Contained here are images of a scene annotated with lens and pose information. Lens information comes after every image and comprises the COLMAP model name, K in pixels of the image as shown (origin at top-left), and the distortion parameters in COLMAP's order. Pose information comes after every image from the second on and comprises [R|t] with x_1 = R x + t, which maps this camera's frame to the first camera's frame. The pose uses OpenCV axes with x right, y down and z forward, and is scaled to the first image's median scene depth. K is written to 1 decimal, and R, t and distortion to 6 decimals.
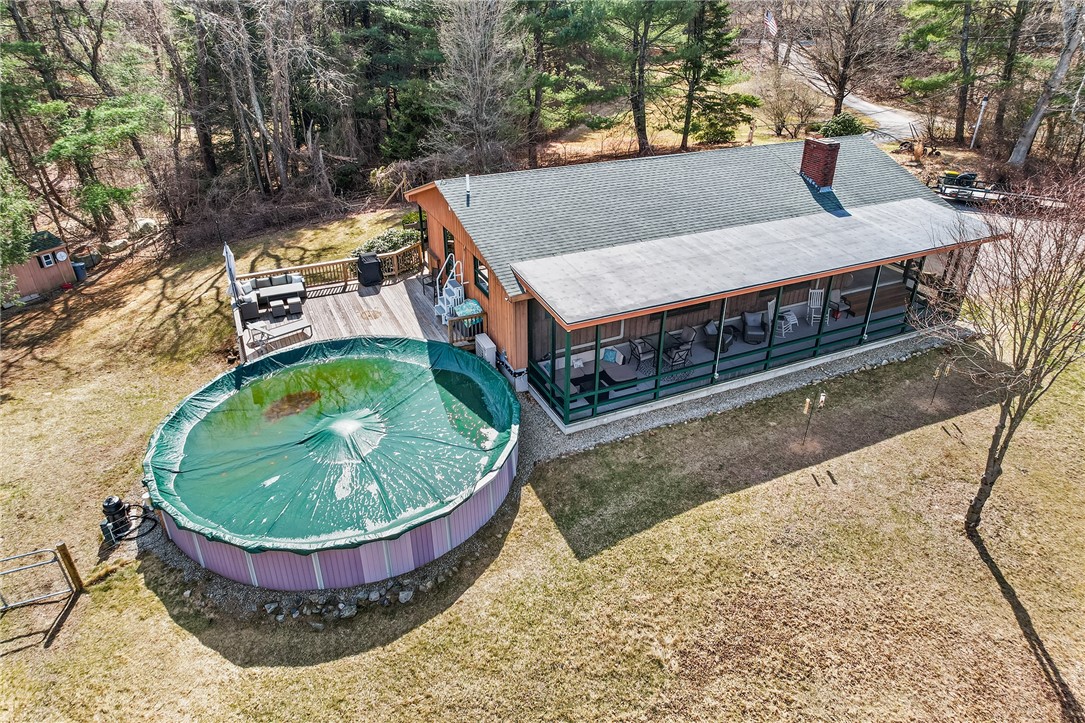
lens RADIAL K [[703.1, 0, 542.5], [0, 703.1, 361.5], [0, 0, 1]] dist [-0.081225, 0.077613]
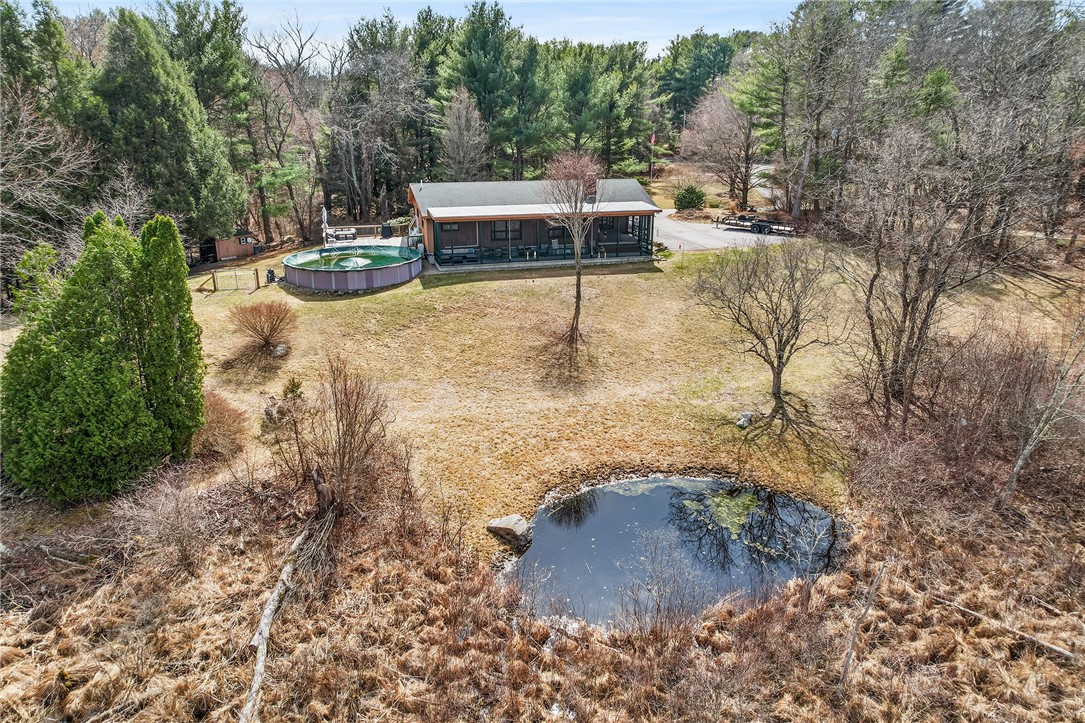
lens RADIAL K [[703.1, 0, 542.5], [0, 703.1, 361.5], [0, 0, 1]] dist [-0.081225, 0.077613]
pose [[0.987618, 0.050427, -0.148550, 0.703904], [-0.076768, 0.981155, -0.177318, 0.754022], [0.136808, 0.186526, 0.972878, -1.195667]]
